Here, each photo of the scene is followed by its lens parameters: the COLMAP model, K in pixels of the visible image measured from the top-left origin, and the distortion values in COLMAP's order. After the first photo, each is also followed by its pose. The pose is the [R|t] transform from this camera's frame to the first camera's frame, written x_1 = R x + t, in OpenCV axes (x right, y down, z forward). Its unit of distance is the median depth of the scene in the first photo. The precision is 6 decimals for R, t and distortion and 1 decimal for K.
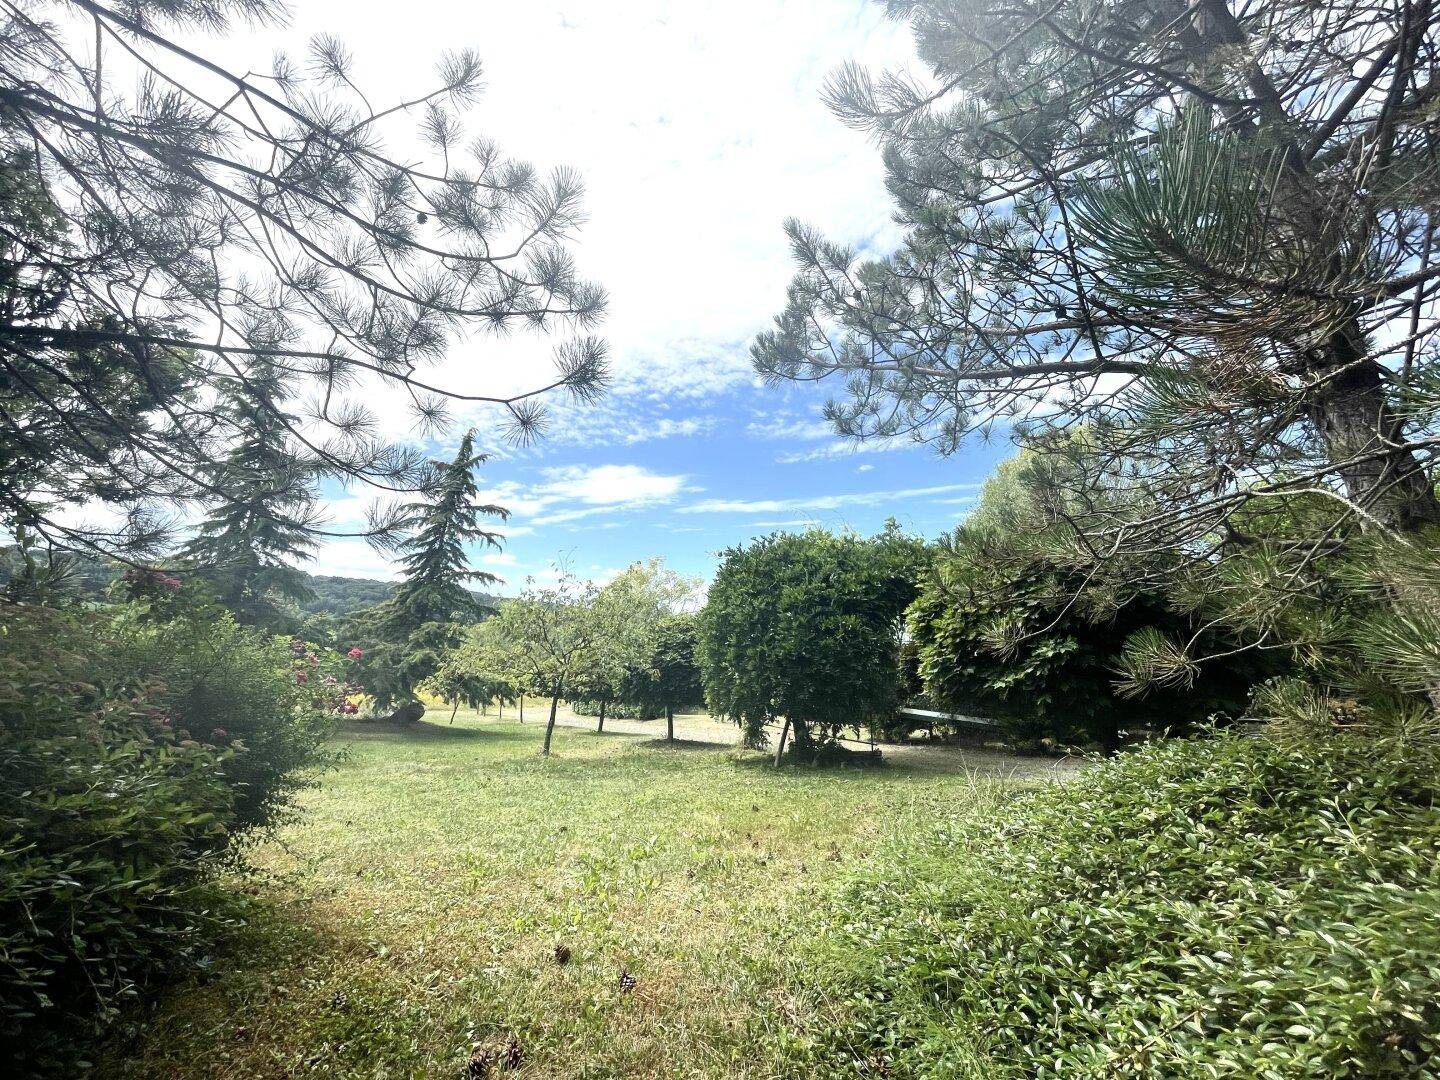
lens RADIAL K [[600.0, 0, 714.2], [0, 600.0, 544.2], [0, 0, 1]] dist [0.001502, -0.000054]
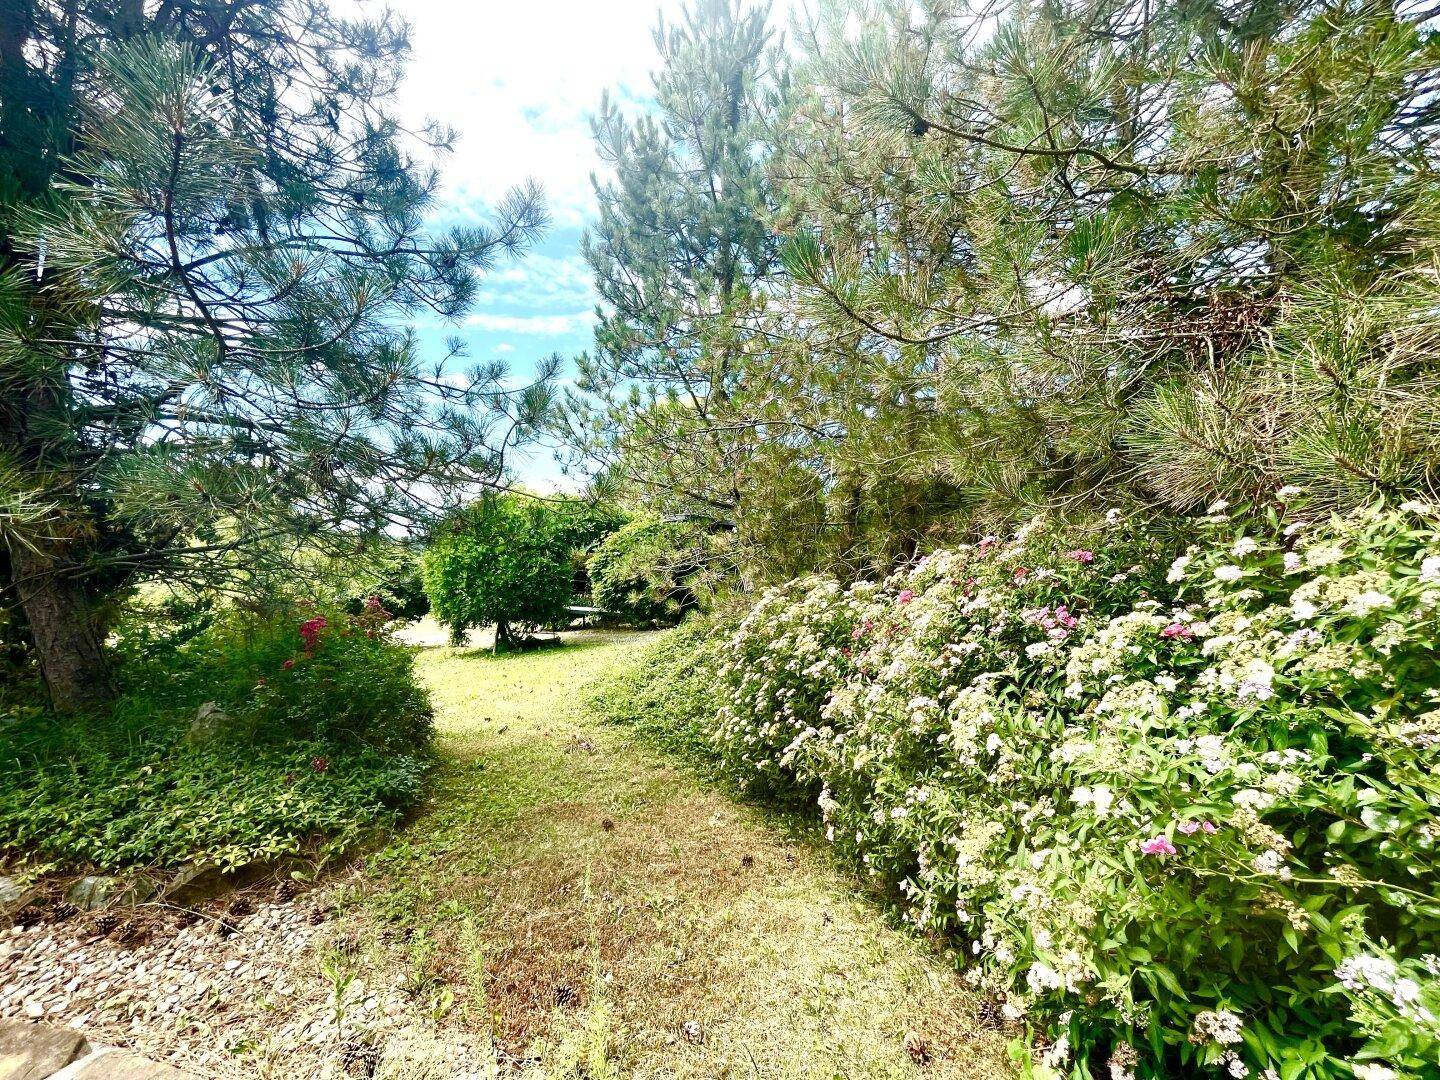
lens RADIAL K [[600.0, 0, 714.2], [0, 600.0, 544.2], [0, 0, 1]] dist [0.001502, -0.000054]
pose [[0.837127, -0.030212, 0.546173, -0.226528], [-0.069778, 0.984418, 0.161404, -0.171518], [-0.542539, -0.173227, 0.821975, -0.453133]]
